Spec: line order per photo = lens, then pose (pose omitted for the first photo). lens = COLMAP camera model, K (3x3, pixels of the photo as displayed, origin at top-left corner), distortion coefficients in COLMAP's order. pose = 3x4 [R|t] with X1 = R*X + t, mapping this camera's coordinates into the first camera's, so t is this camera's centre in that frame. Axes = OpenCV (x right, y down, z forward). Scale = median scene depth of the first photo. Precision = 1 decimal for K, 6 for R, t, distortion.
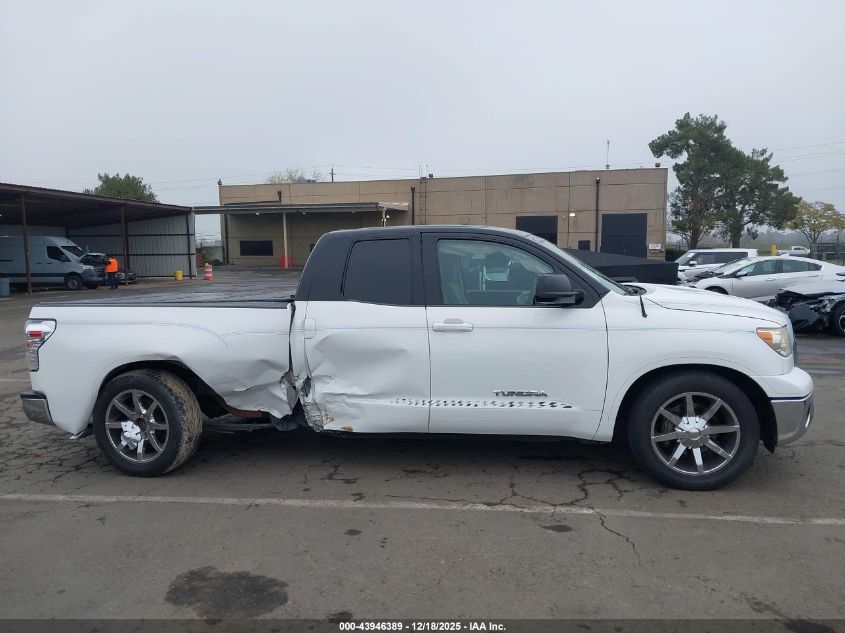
lens RADIAL K [[655.0, 0, 418.5], [0, 655.0, 313.8], [0, 0, 1]] dist [0.025094, -0.035034]
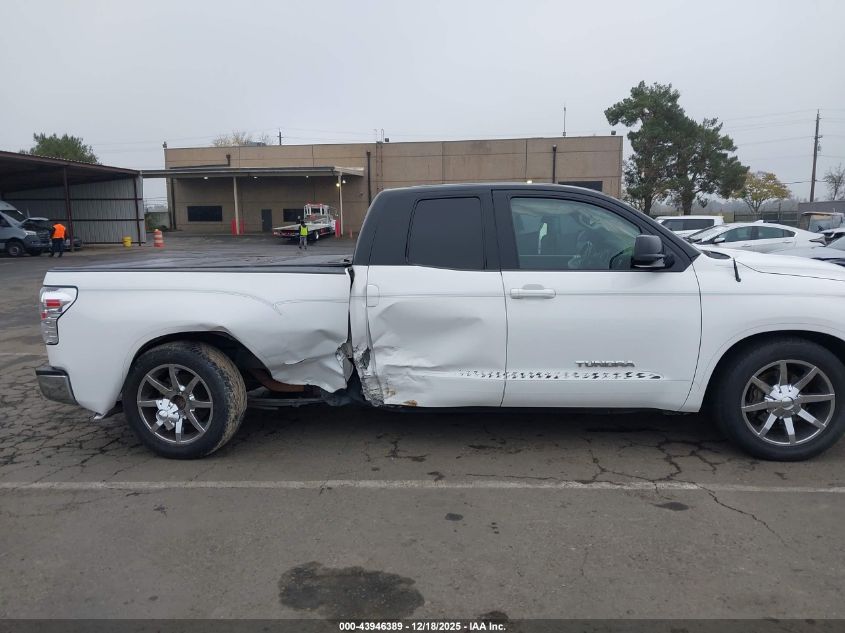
lens RADIAL K [[655.0, 0, 425.7], [0, 655.0, 316.9], [0, 0, 1]] dist [0.025094, -0.035034]
pose [[0.996924, -0.007068, 0.078056, -0.163059], [0.002807, 0.998506, 0.054567, 0.002476], [-0.078325, -0.054180, 0.995455, 0.082059]]
